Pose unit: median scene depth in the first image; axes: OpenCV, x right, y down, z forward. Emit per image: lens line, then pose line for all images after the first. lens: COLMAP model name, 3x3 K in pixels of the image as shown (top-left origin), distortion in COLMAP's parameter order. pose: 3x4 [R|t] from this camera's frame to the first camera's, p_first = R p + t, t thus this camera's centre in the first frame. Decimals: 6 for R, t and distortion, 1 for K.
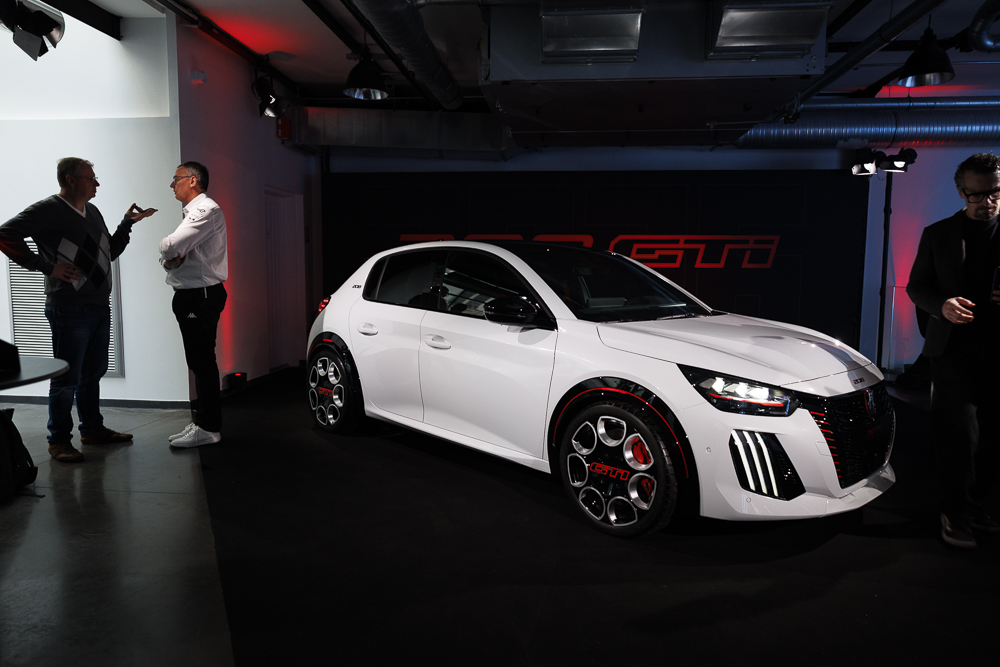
lens RADIAL K [[685.7, 0, 496.5], [0, 685.7, 332.1], [0, 0, 1]] dist [0.005433, 0.004460]
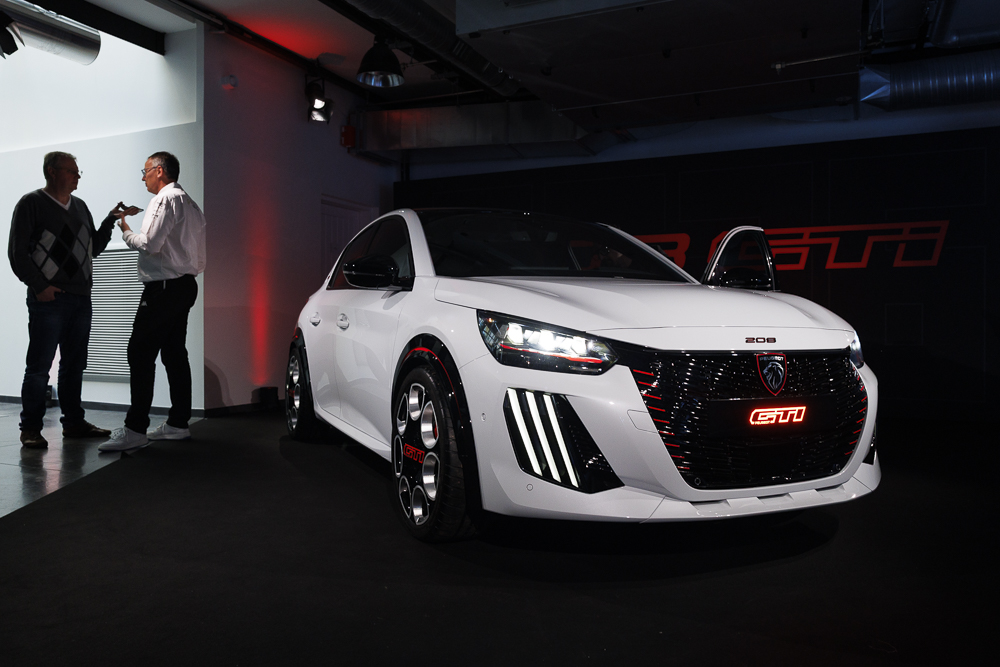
lens RADIAL K [[781.1, 0, 498.7], [0, 781.1, 327.7], [0, 0, 1]] dist [-0.014479, 0.018457]
pose [[0.943429, -0.007567, -0.331487, 0.320209], [-0.024730, 0.995349, -0.093104, 0.081929], [0.330650, 0.096035, 0.938855, 0.109448]]
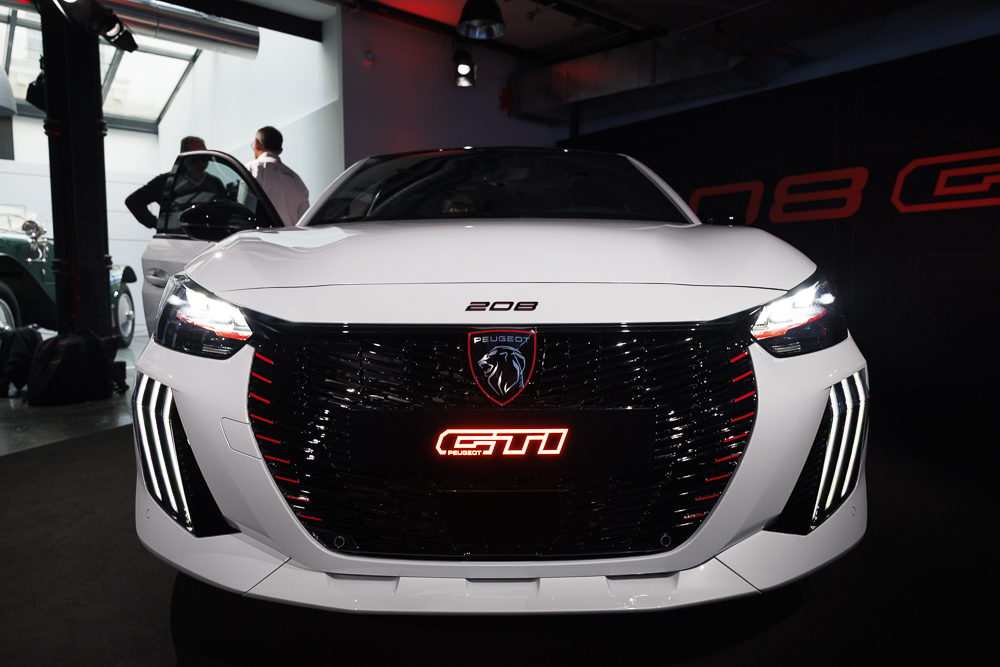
lens RADIAL K [[685.7, 0, 498.1], [0, 685.7, 319.9], [0, 0, 1]] dist [0.005433, 0.004460]
pose [[0.715546, 0.017000, -0.698358, 0.474670], [-0.052536, 0.998182, -0.029530, 0.053998], [0.696587, 0.057819, 0.715139, 0.427329]]
